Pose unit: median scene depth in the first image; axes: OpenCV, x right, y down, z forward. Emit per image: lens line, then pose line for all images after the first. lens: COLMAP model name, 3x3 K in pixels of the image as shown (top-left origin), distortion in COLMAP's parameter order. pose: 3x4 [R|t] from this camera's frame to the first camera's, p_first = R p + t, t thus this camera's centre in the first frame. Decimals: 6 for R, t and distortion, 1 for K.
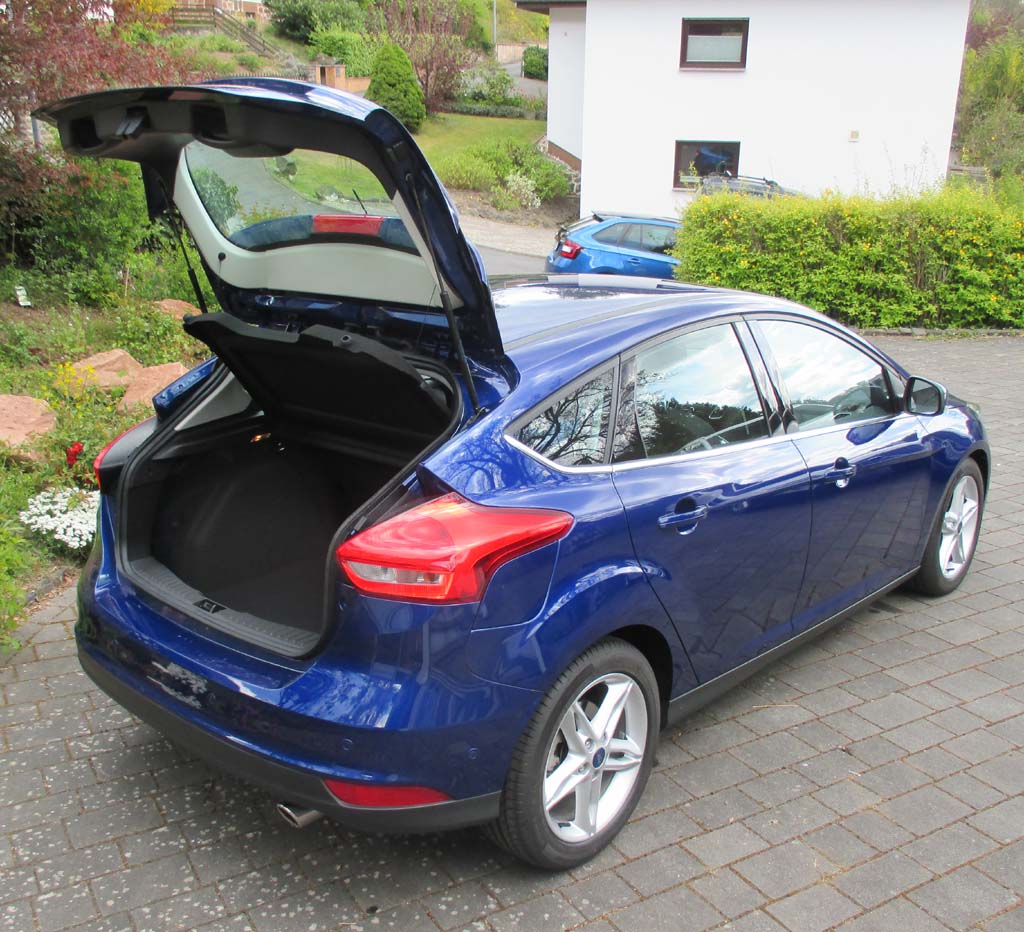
lens RADIAL K [[1226.6, 0, 512.0], [0, 1226.6, 466.0], [0, 0, 1]] dist [-0.025968, -0.022816]
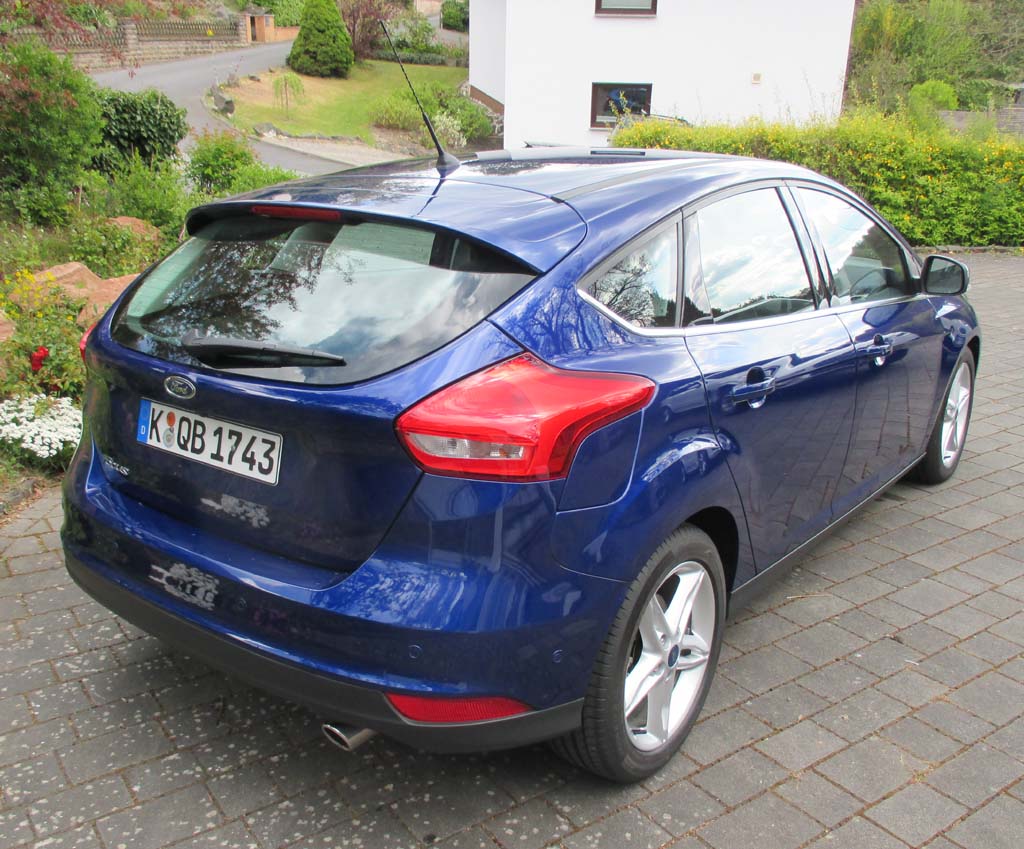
lens RADIAL K [[1102.5, 0, 512.0], [0, 1102.5, 424.5], [0, 0, 1]] dist [-0.023171, -0.009385]
pose [[0.996383, -0.021971, 0.082082, -0.086179], [0.020167, 0.999538, 0.022736, 0.037723], [-0.082544, -0.020999, 0.996366, 0.164320]]
